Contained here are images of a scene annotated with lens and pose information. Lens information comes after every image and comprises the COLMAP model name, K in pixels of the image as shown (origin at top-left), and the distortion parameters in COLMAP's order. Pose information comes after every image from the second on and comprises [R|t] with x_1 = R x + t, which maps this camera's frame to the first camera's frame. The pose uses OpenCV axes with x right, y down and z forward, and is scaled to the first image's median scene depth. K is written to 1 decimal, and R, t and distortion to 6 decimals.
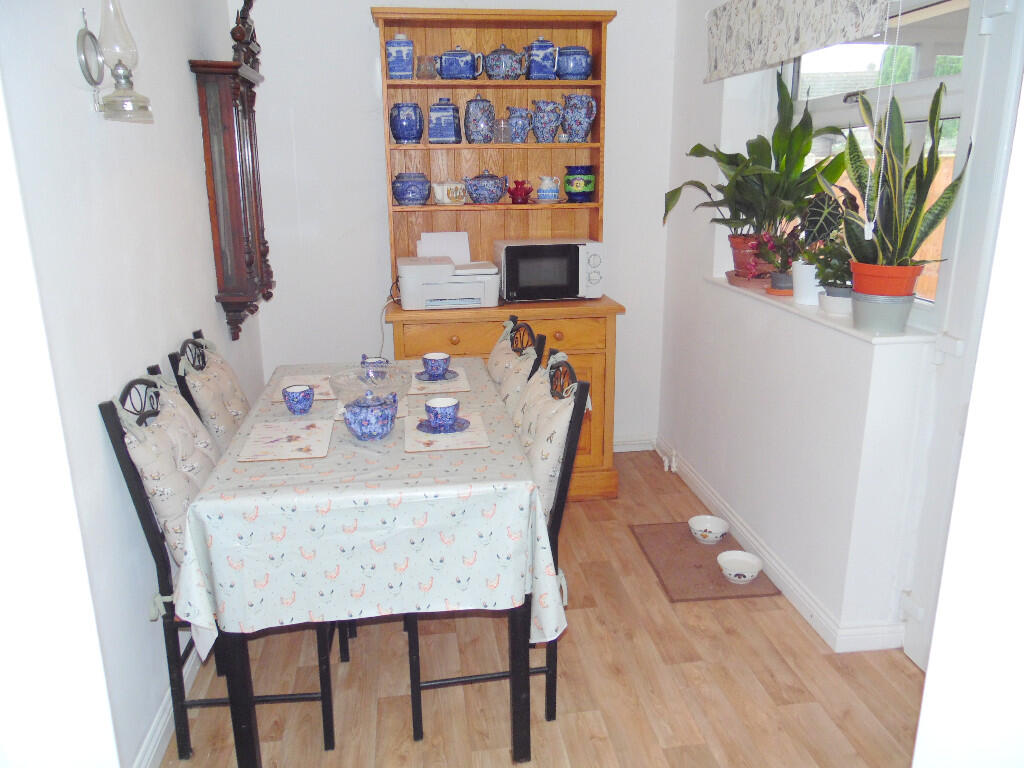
lens RADIAL K [[771.7, 0, 516.7], [0, 771.7, 378.9], [0, 0, 1]] dist [-0.001897, 0.027211]
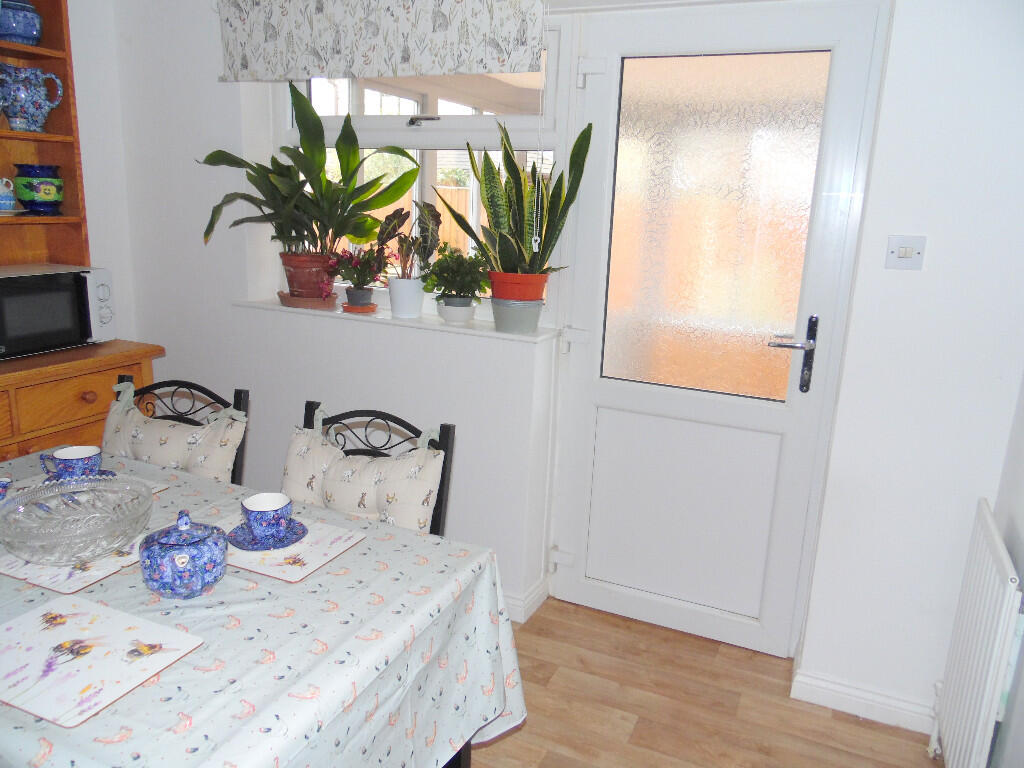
lens RADIAL K [[771.7, 0, 512.7], [0, 771.7, 376.2], [0, 0, 1]] dist [-0.001897, 0.027211]
pose [[0.542558, -0.163176, 0.824017, -0.416433], [0.179851, 0.980769, 0.075798, -0.073881], [-0.820539, 0.107075, 0.561471, 0.324057]]
